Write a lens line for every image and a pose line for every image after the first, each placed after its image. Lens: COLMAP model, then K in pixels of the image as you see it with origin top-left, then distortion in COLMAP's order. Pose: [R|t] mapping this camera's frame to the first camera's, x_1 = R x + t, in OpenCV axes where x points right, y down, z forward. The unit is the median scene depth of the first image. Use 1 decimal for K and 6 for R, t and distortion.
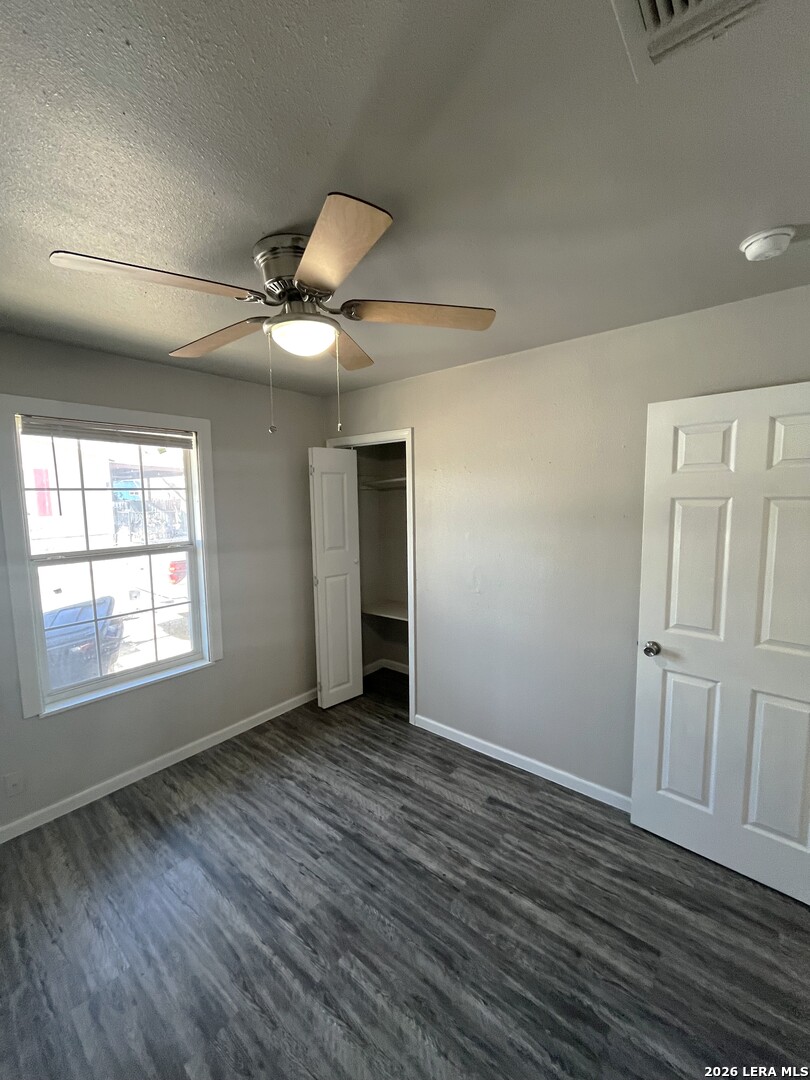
lens RADIAL K [[434.5, 0, 405.0], [0, 434.5, 540.0], [0, 0, 1]] dist [0.002287, 0.000153]
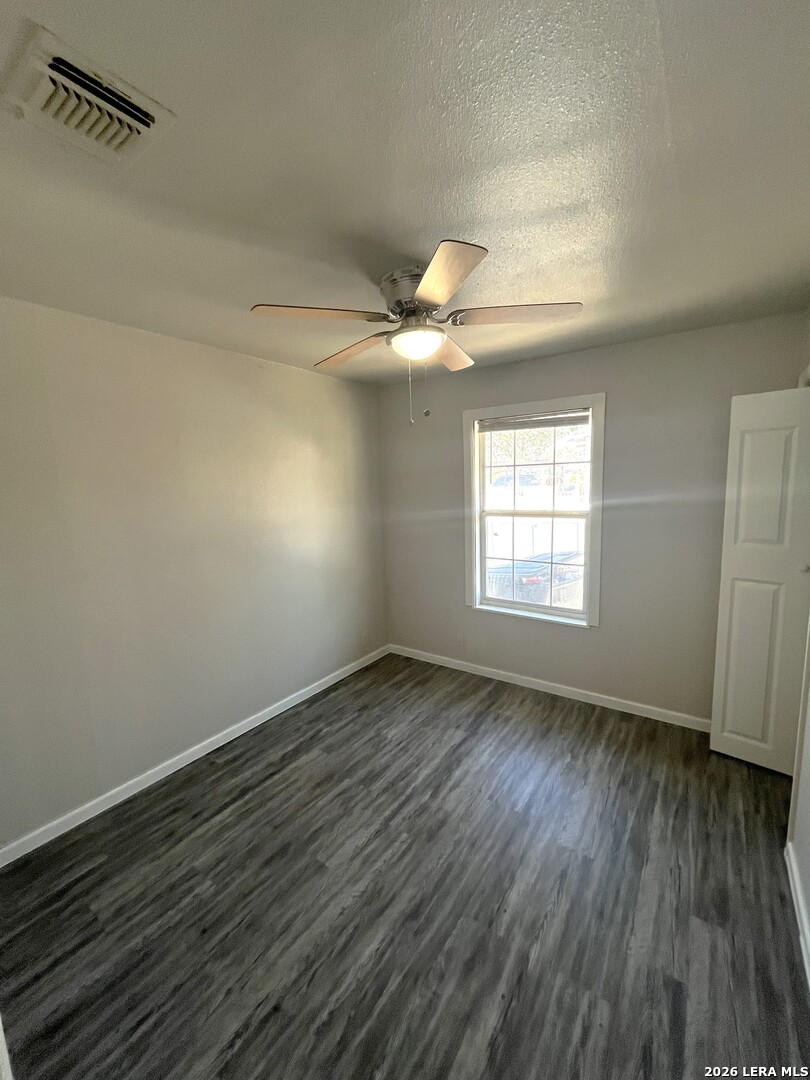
lens RADIAL K [[434.5, 0, 405.0], [0, 434.5, 540.0], [0, 0, 1]] dist [0.002287, 0.000153]
pose [[0.083331, 0.148038, -0.985465, 0.682983], [-0.074609, 0.987056, 0.141968, -0.055765], [0.993725, 0.061694, 0.093297, 0.564146]]
